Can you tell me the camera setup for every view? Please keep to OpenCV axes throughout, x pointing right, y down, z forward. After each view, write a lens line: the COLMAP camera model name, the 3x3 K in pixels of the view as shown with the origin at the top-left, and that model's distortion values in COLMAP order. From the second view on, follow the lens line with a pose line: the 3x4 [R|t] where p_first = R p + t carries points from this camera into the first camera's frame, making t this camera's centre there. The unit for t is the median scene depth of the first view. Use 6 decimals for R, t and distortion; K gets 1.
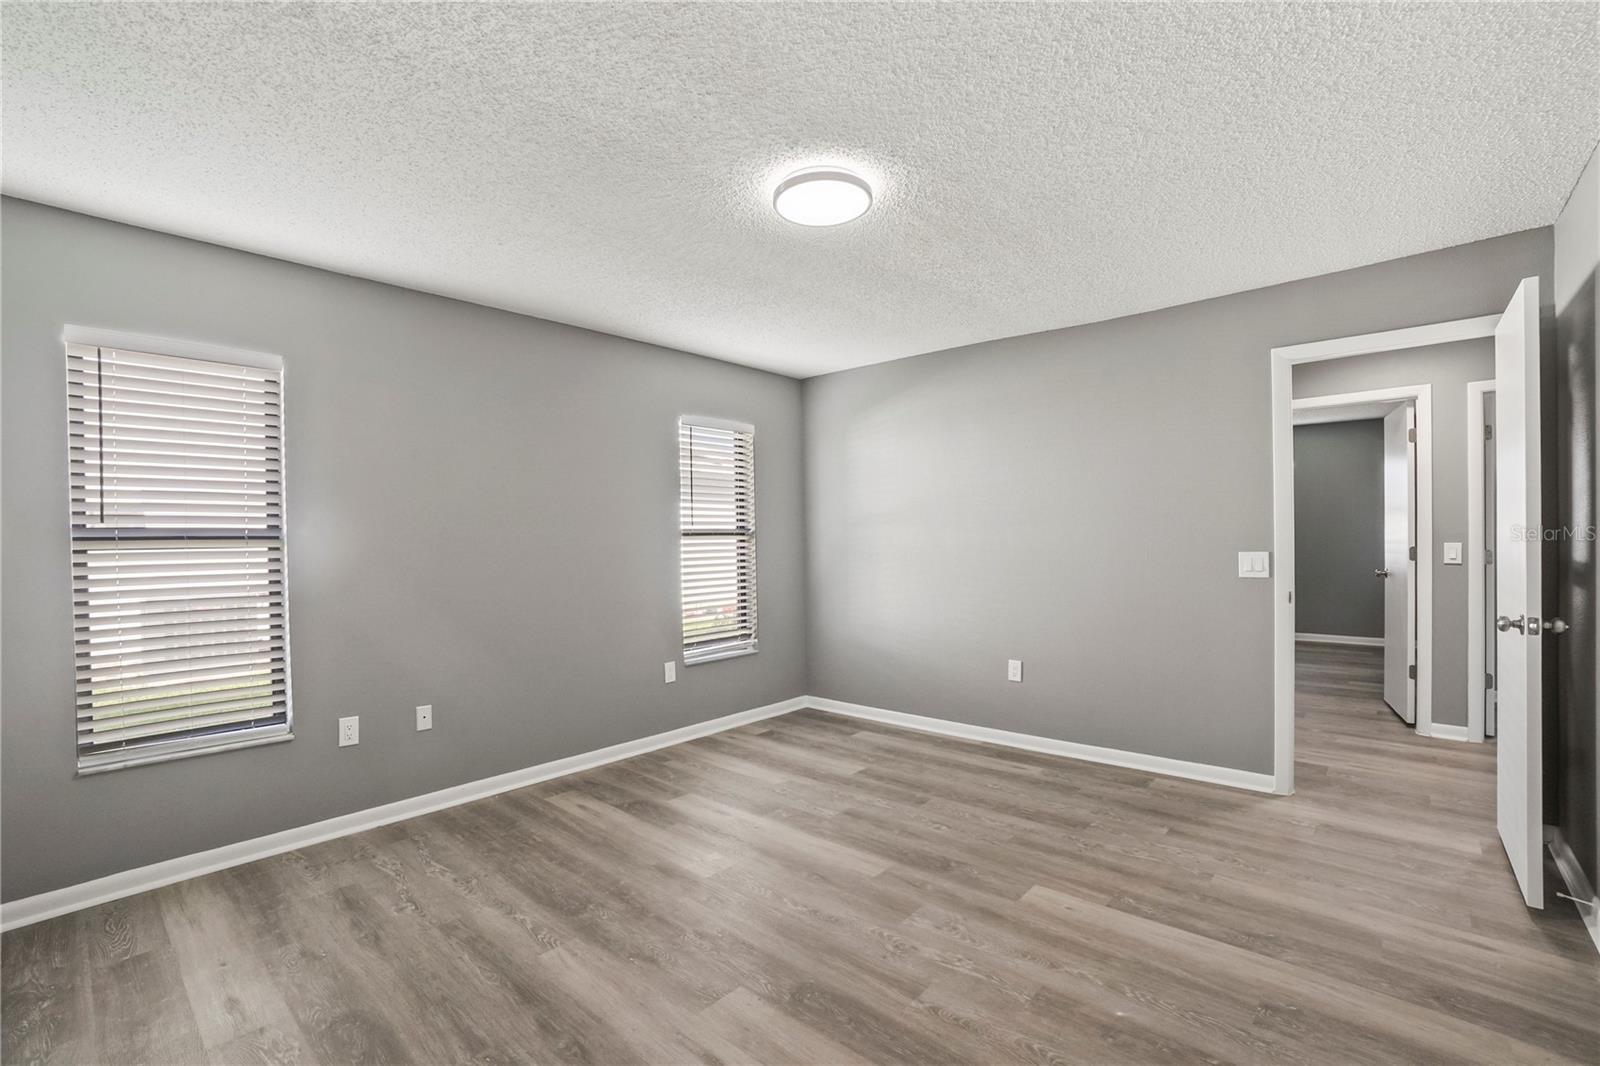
lens RADIAL K [[698.3, 0, 796.3], [0, 698.3, 525.7], [0, 0, 1]] dist [-0.060059, 0.021153]
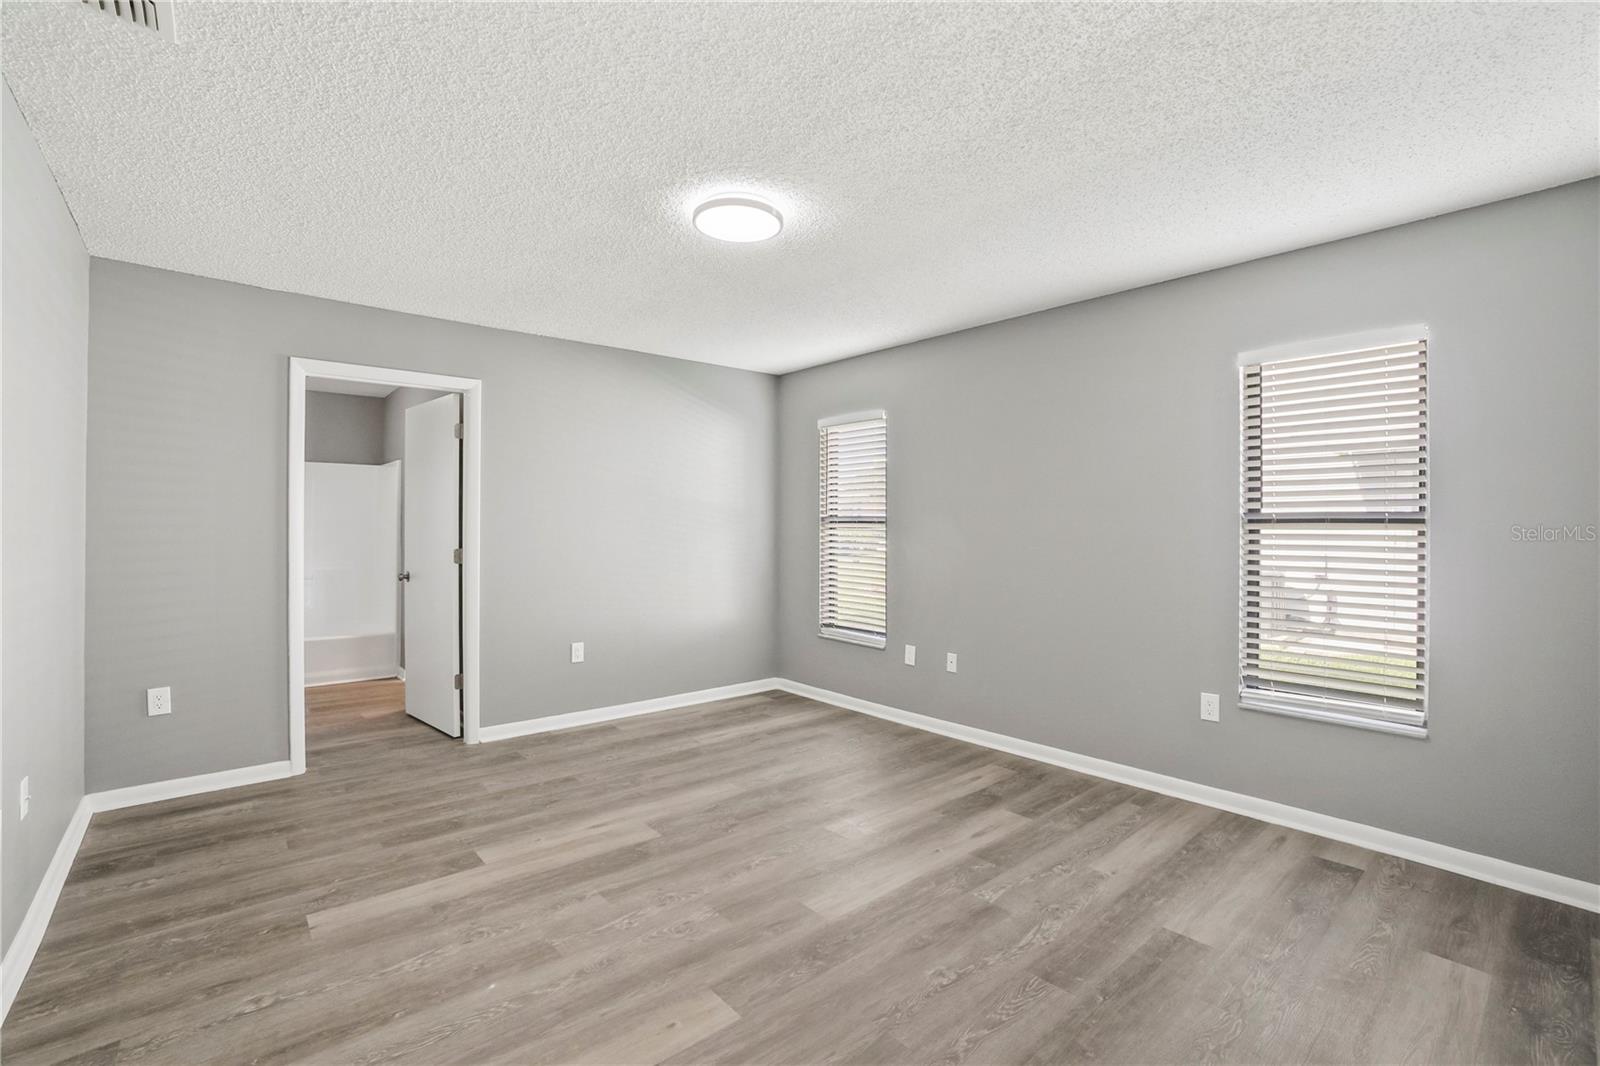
lens RADIAL K [[713.4, 0, 800.0], [0, 713.4, 533.0], [0, 0, 1]] dist [-0.063854, 0.022550]
pose [[-0.125647, 0.023200, -0.991804, 0.803745], [0.014948, 0.999657, 0.021489, 0.005106], [0.991962, -0.012126, -0.125951, 0.888449]]
